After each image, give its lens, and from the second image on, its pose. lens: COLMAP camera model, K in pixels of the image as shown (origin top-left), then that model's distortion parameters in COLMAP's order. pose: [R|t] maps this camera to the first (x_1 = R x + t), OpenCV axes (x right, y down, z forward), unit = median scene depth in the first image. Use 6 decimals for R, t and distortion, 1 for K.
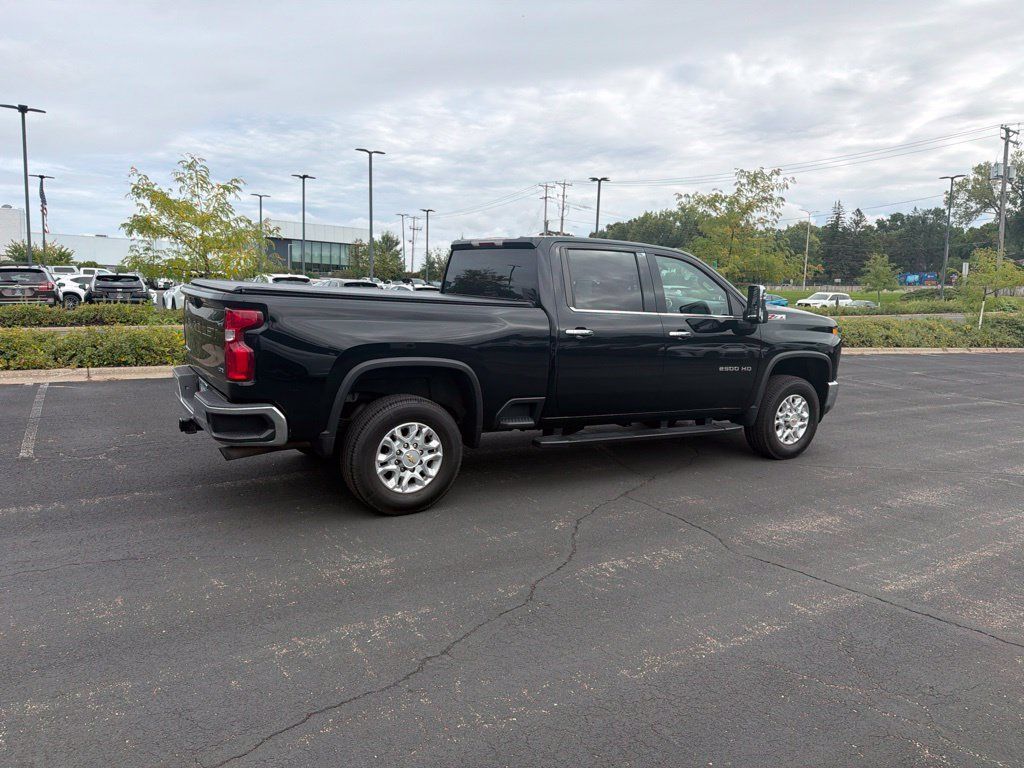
lens RADIAL K [[717.3, 0, 514.1], [0, 717.3, 387.3], [0, 0, 1]] dist [0.045282, -0.060501]
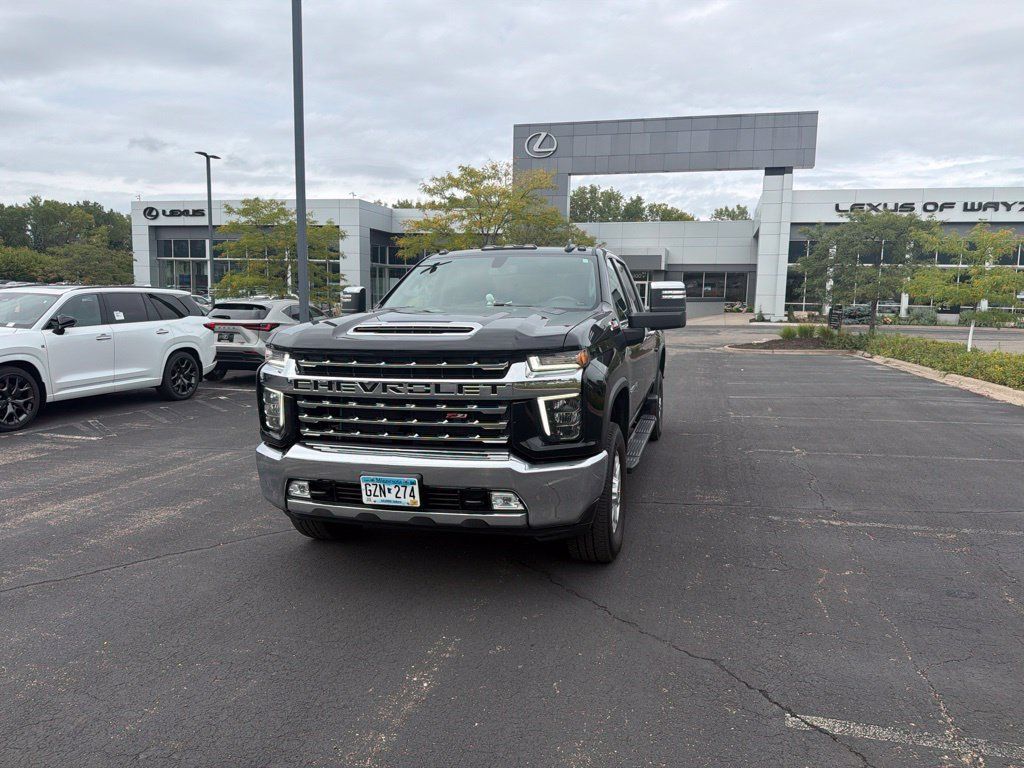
lens RADIAL K [[714.9, 0, 515.4], [0, 714.9, 378.7], [0, 0, 1]] dist [0.053155, -0.065987]
pose [[-0.729194, 0.025563, -0.683830, 0.886288], [-0.128861, 0.976295, 0.173906, -0.230331], [0.672065, 0.214931, -0.708614, 1.966901]]
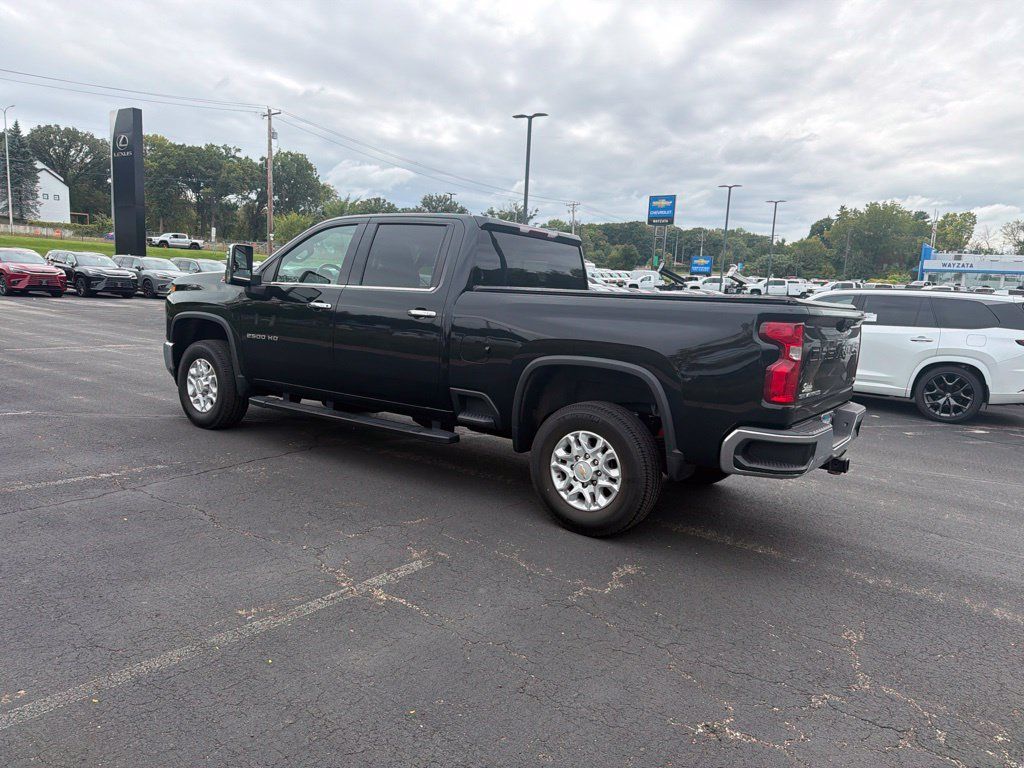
lens RADIAL K [[715.1, 0, 514.6], [0, 715.1, 387.3], [0, 0, 1]] dist [0.052321, -0.065873]
pose [[-0.387034, -0.190967, 0.902073, -0.958232], [0.053763, 0.971980, 0.228833, -0.234601], [-0.920497, 0.137065, -0.365923, 1.491732]]
